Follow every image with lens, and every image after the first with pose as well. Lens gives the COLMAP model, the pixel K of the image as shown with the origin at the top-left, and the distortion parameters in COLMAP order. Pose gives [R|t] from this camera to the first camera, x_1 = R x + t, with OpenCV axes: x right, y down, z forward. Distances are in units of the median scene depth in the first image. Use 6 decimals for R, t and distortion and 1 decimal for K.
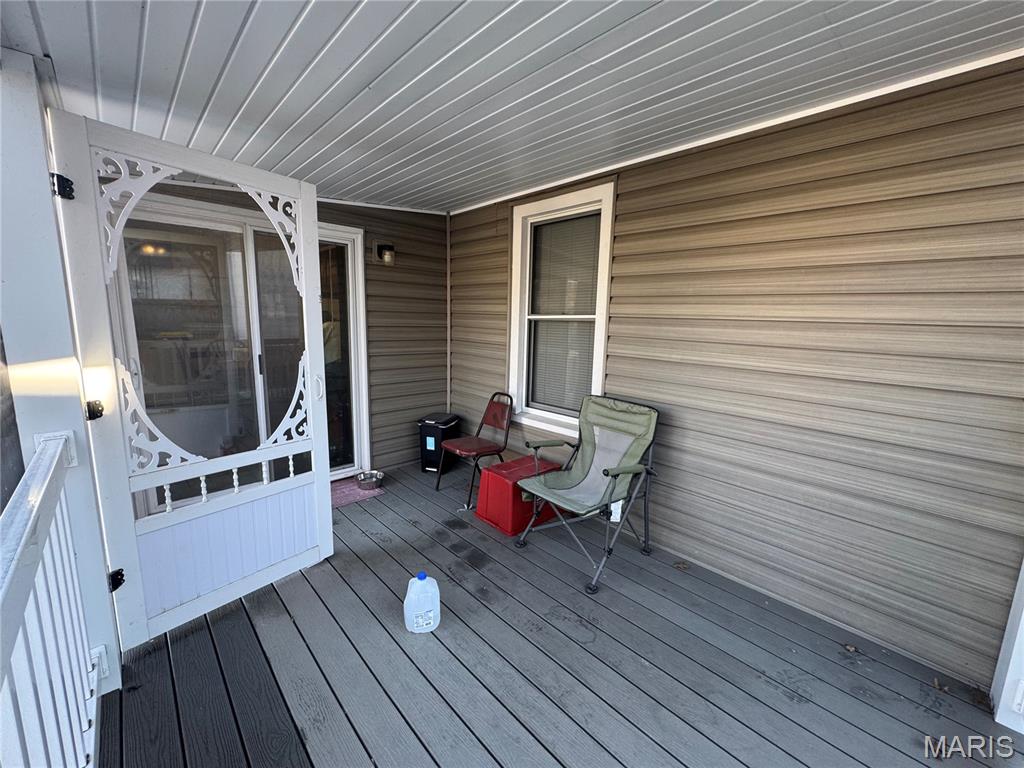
lens RADIAL K [[407.3, 0, 514.7], [0, 407.3, 381.2], [0, 0, 1]] dist [-0.003990, -0.000146]
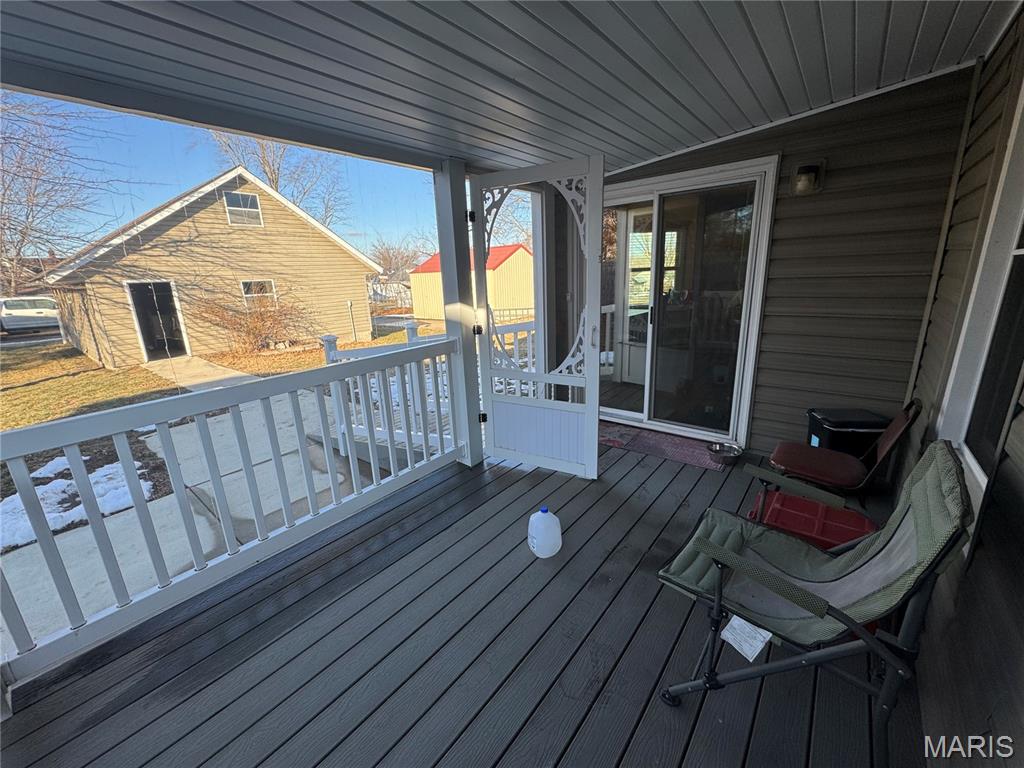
lens RADIAL K [[407.3, 0, 513.6], [0, 407.3, 386.3], [0, 0, 1]] dist [-0.003990, -0.000146]
pose [[0.121382, 0.233634, -0.964718, 0.656238], [-0.105515, 0.969435, 0.221500, -0.082157], [0.986982, 0.074906, 0.142324, 0.611061]]
